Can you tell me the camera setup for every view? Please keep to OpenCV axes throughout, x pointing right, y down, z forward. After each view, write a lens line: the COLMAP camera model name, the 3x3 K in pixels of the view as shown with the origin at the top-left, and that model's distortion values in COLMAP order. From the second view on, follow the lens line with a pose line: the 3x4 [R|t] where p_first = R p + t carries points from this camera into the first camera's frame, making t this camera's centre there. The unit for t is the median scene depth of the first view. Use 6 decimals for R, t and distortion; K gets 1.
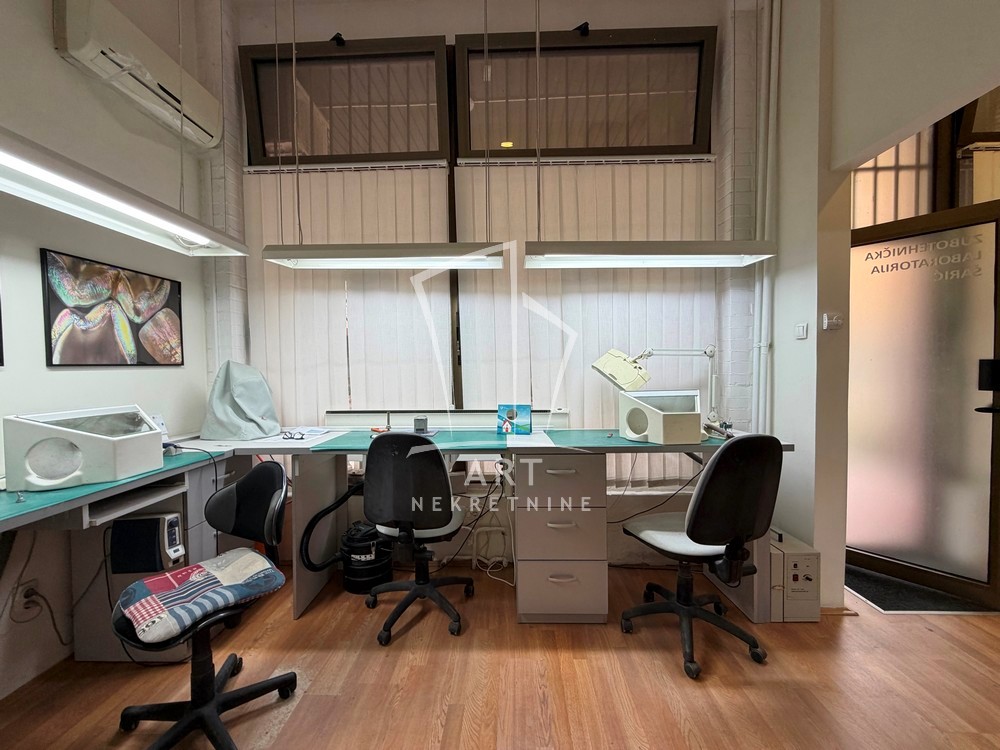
lens RADIAL K [[398.1, 0, 495.8], [0, 398.1, 374.0], [0, 0, 1]] dist [0.006139, 0.000275]
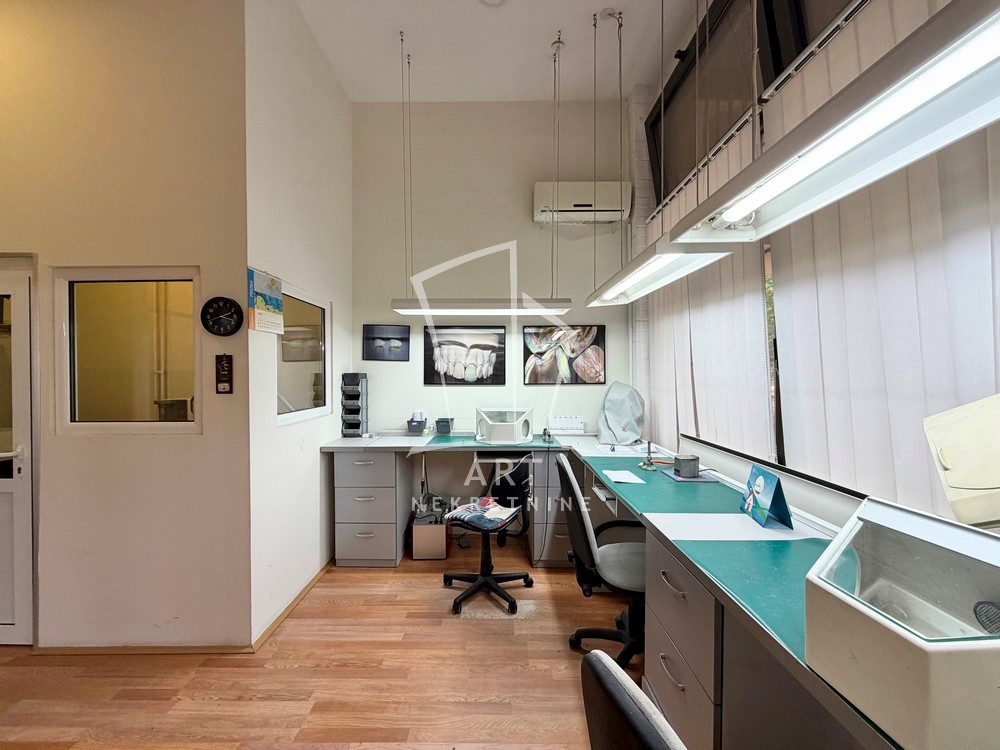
lens RADIAL K [[395.8, 0, 495.8], [0, 395.8, 376.5], [0, 0, 1]] dist [-0.000818, 0.000048]
pose [[0.032757, 0.020822, -0.999246, 0.673574], [-0.020599, 0.999585, 0.020154, -0.075281], [0.999251, 0.019923, 0.033173, 0.626825]]
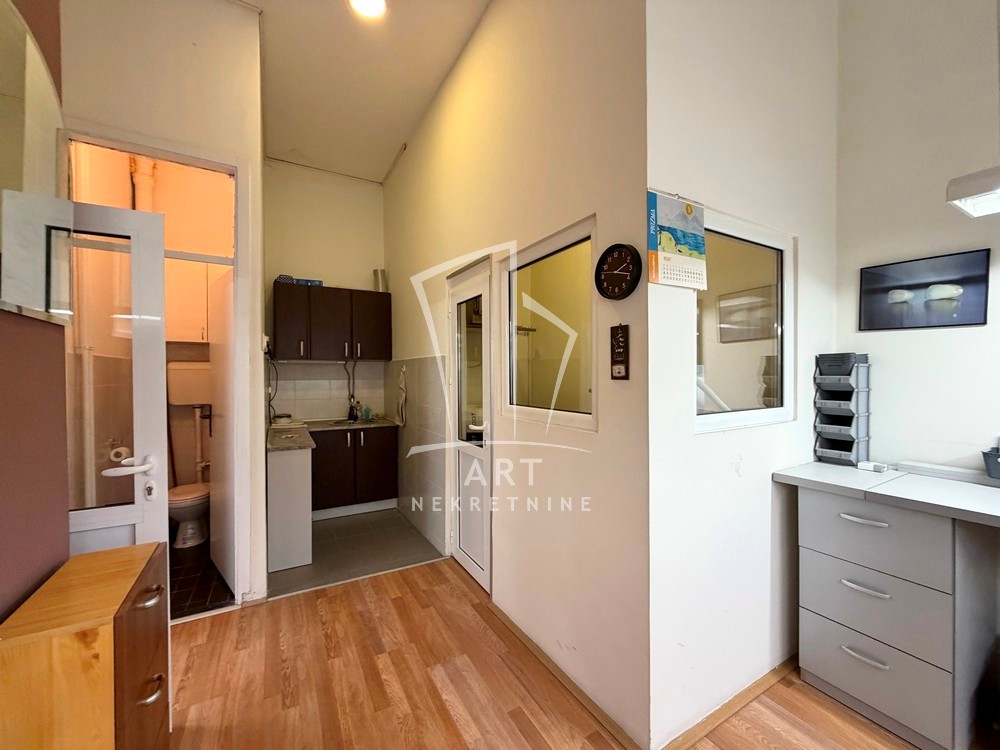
lens RADIAL K [[395.1, 0, 498.6], [0, 395.1, 377.9], [0, 0, 1]] dist [-0.002493, -0.000264]
pose [[-0.849442, 0.026712, -0.527005, 0.251647], [0.007429, 0.999224, 0.038672, -0.033564], [0.527629, 0.028934, -0.848982, 0.479742]]
